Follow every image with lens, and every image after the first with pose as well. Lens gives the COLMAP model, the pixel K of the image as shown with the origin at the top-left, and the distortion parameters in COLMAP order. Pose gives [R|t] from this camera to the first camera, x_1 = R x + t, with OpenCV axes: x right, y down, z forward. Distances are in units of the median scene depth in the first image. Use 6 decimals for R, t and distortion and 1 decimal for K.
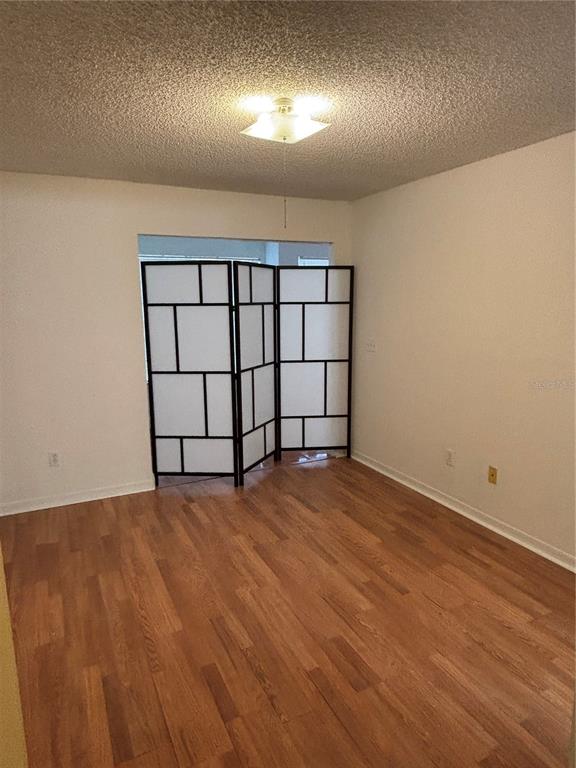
lens RADIAL K [[498.8, 0, 291.8], [0, 498.8, 386.9], [0, 0, 1]] dist [0.069732, -0.067802]
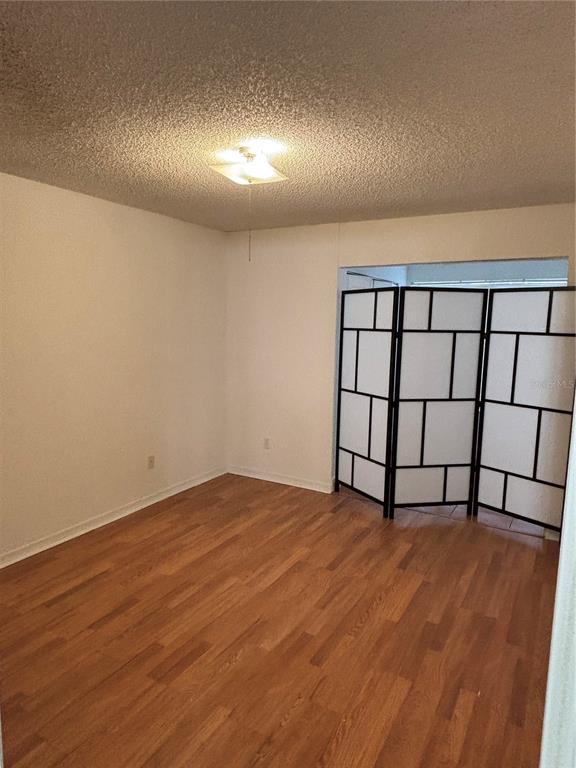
lens RADIAL K [[498.8, 0, 291.8], [0, 498.8, 386.9], [0, 0, 1]] dist [0.069732, -0.067802]
pose [[0.559032, 0.128037, -0.819201, 0.641173], [-0.170832, 0.984594, 0.037310, -0.063448], [0.811357, 0.119088, 0.572292, 0.312973]]
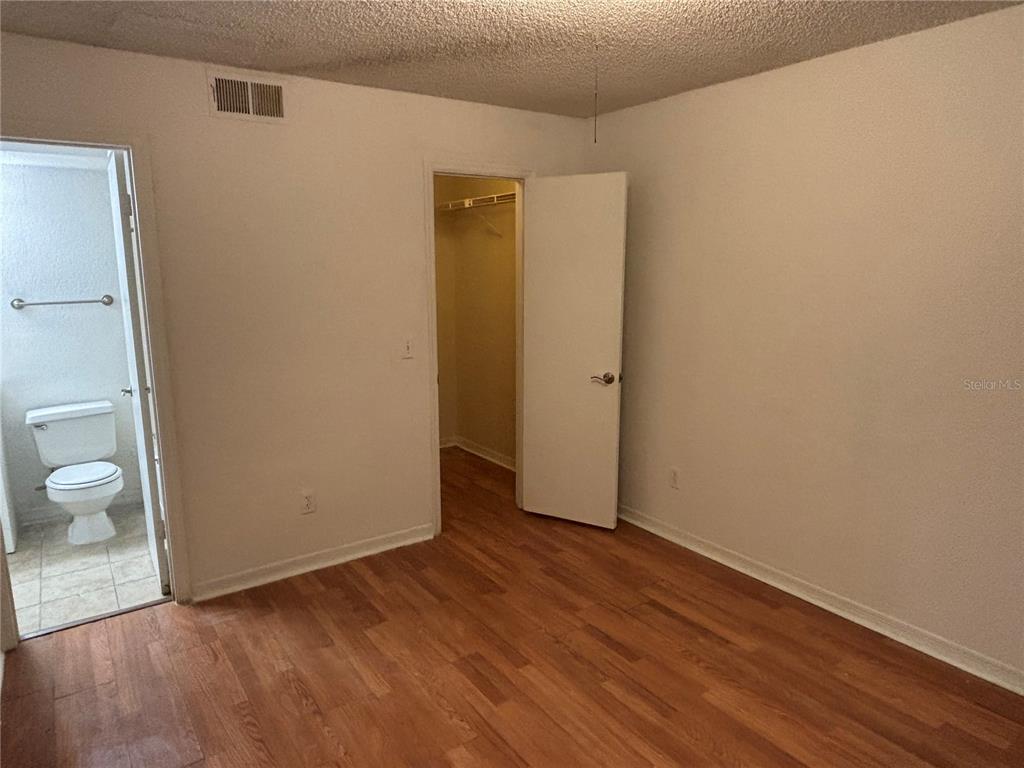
lens RADIAL K [[665.1, 0, 512.0], [0, 665.1, 384.0], [0, 0, 1]] dist [0.069732, -0.067802]
pose [[-0.987924, 0.041115, -0.149382, 0.135914], [-0.014755, 0.934800, 0.354867, -0.216607], [0.154232, 0.352786, -0.922905, 1.172998]]
